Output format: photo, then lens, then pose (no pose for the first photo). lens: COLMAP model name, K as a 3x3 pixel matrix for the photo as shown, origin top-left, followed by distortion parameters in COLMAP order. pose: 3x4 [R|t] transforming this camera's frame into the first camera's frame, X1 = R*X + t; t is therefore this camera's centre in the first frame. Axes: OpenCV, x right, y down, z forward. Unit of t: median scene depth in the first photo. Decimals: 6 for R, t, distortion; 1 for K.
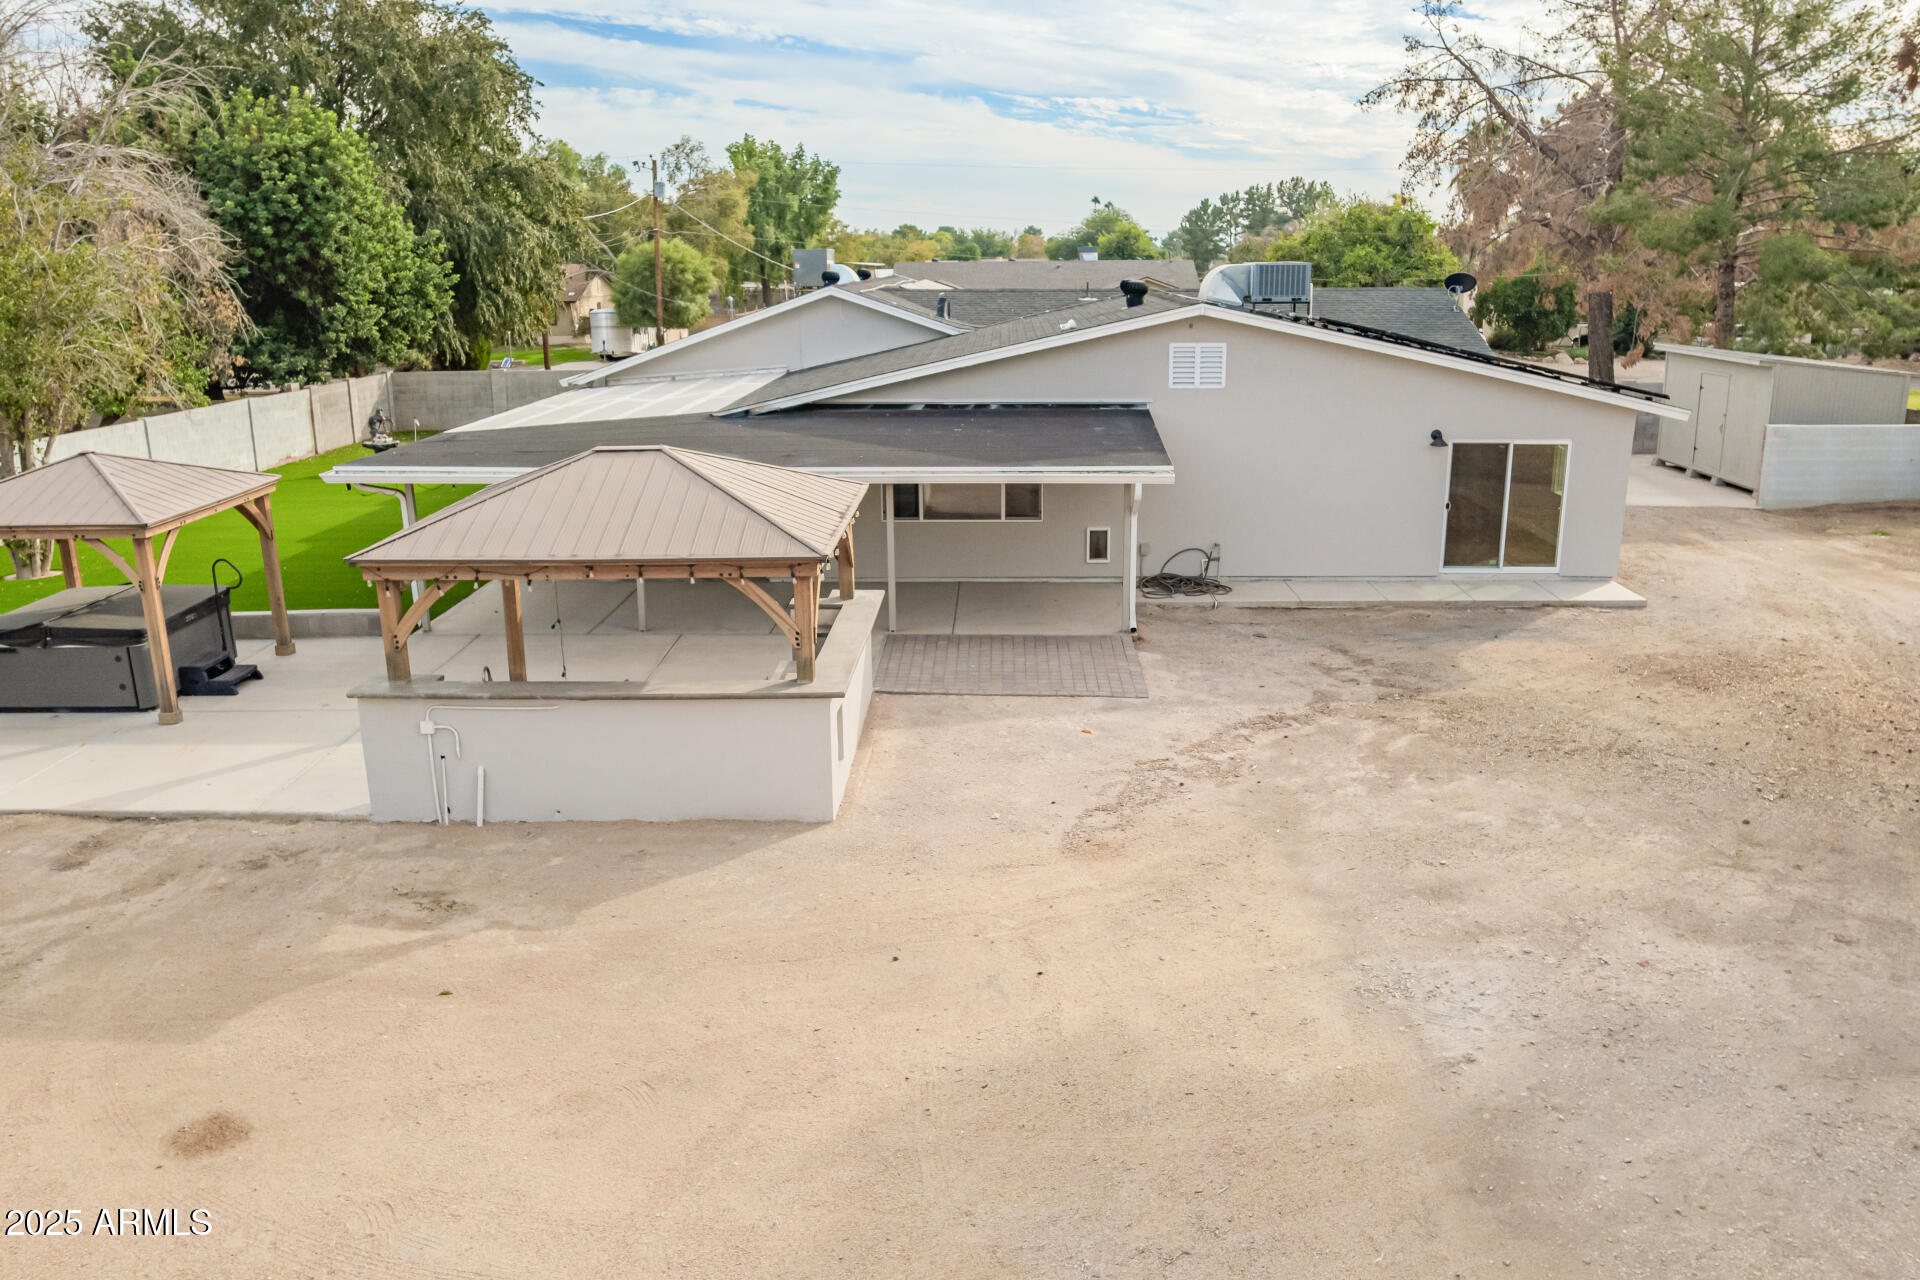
lens RADIAL K [[1454.0, 0, 957.2], [0, 1454.0, 639.9], [0, 0, 1]] dist [-0.069733, 0.049022]
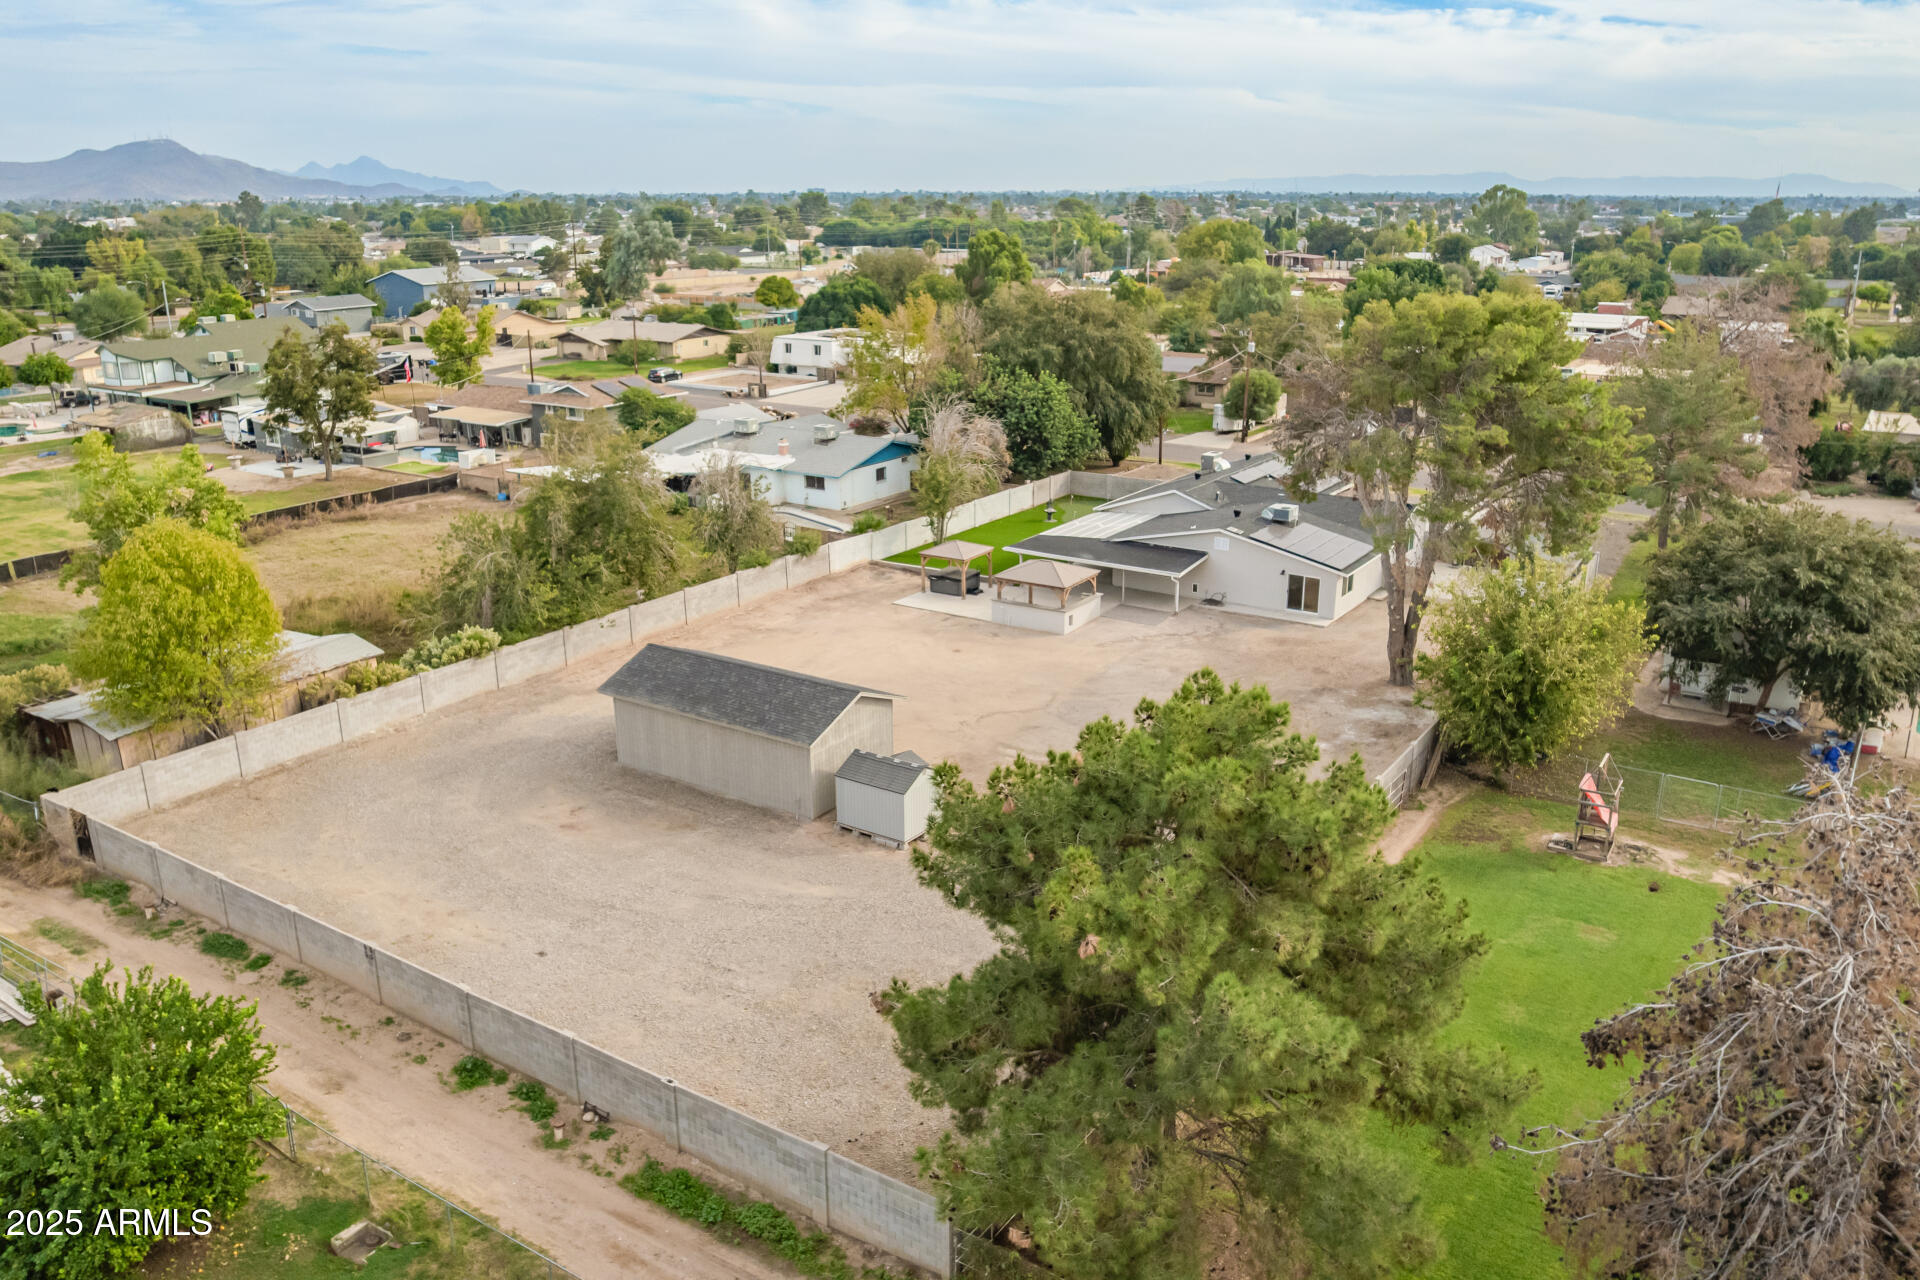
lens RADIAL K [[1454.0, 0, 964.4], [0, 1454.0, 638.9], [0, 0, 1]] dist [-0.069733, 0.049022]
pose [[0.859634, 0.160629, -0.485002, 1.745082], [-0.137542, 0.987004, 0.083104, -0.205035], [0.492047, -0.004731, 0.870556, -3.081240]]
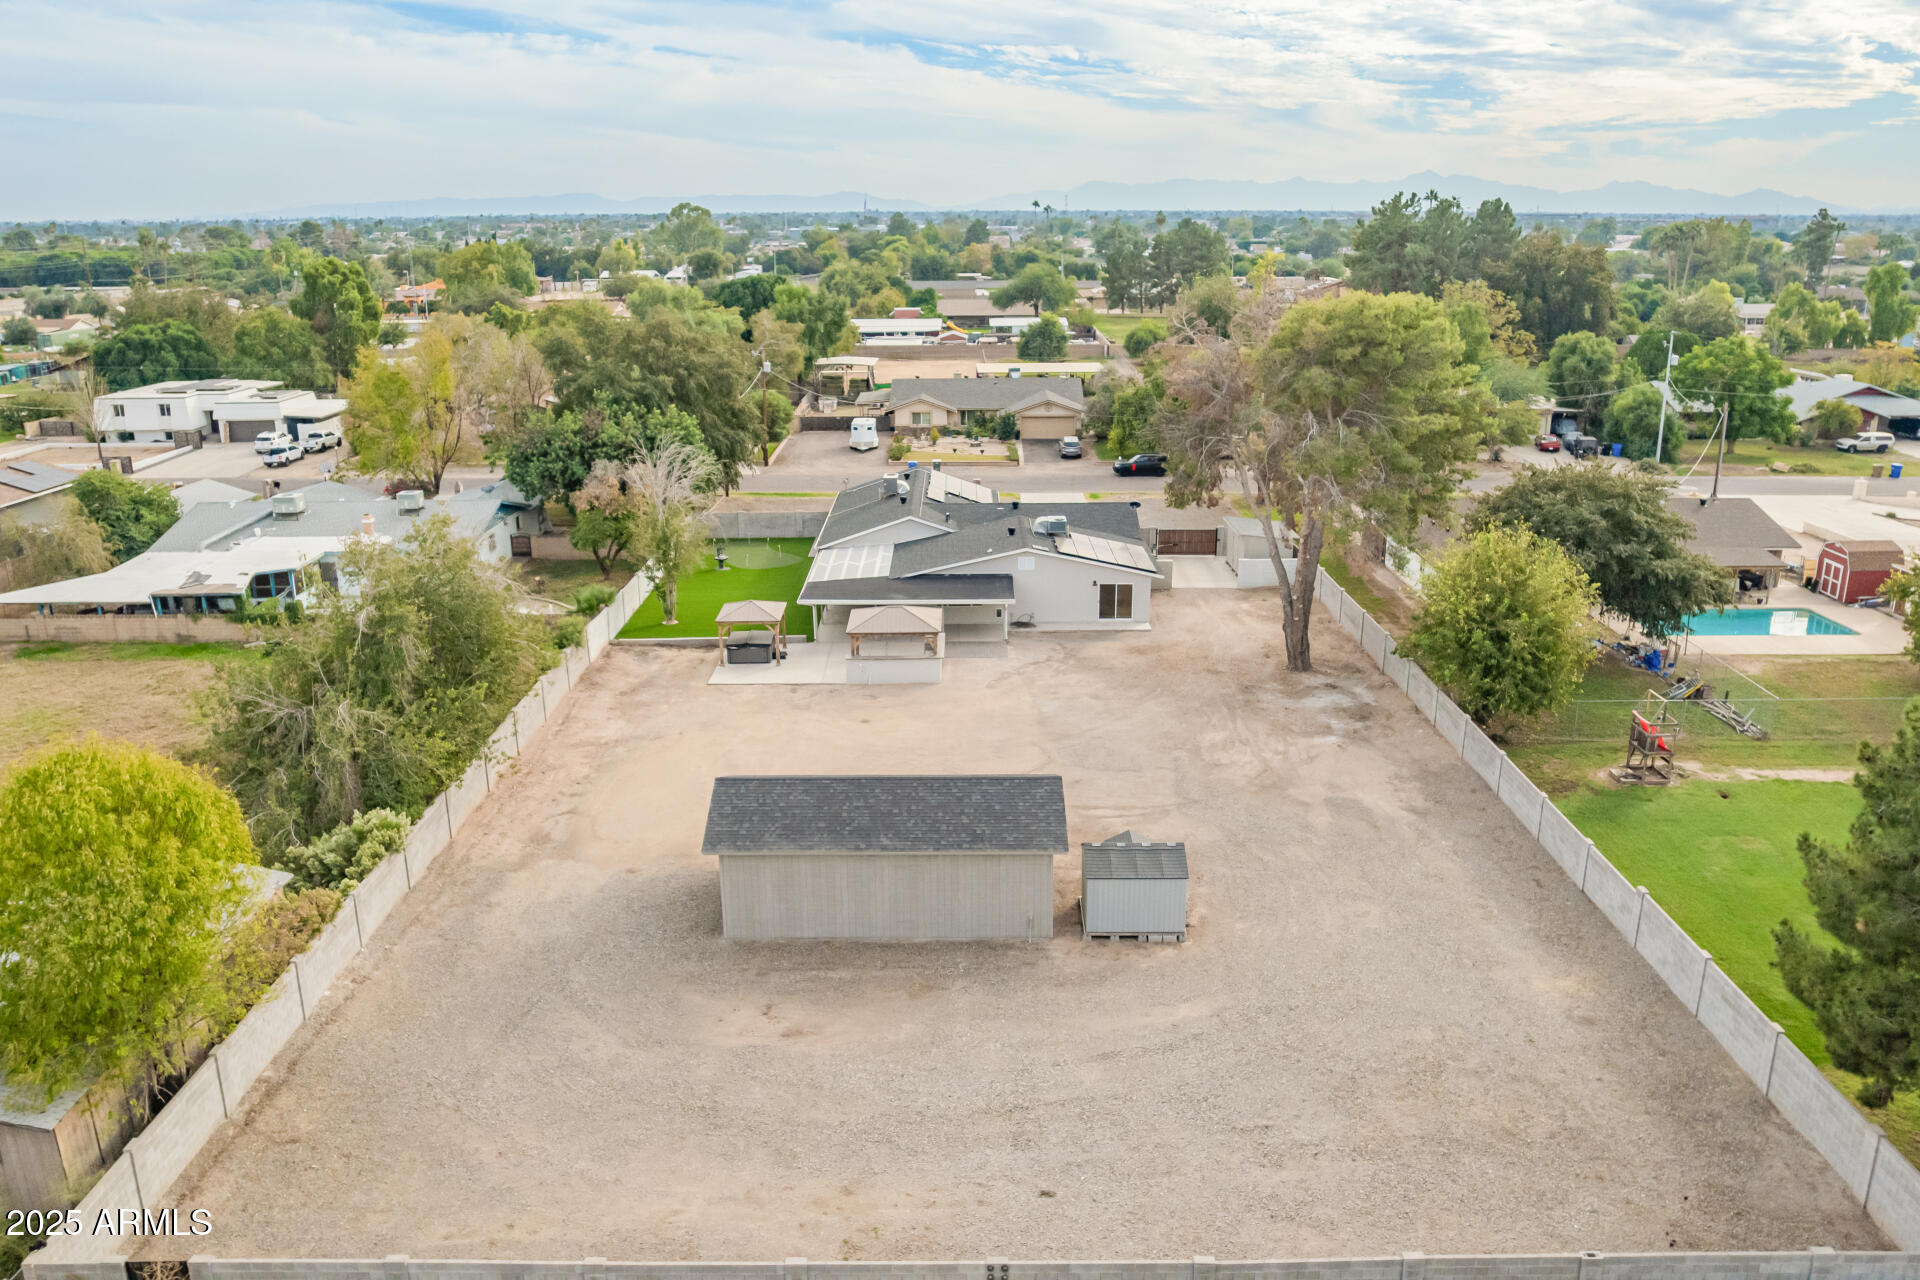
lens RADIAL K [[1454.0, 0, 958.4], [0, 1454.0, 642.6], [0, 0, 1]] dist [-0.069733, 0.049022]
pose [[0.998829, -0.006988, 0.047875, -0.210913], [0.005390, 0.999427, 0.033415, -0.141210], [-0.048081, -0.033118, 0.998294, -3.119317]]
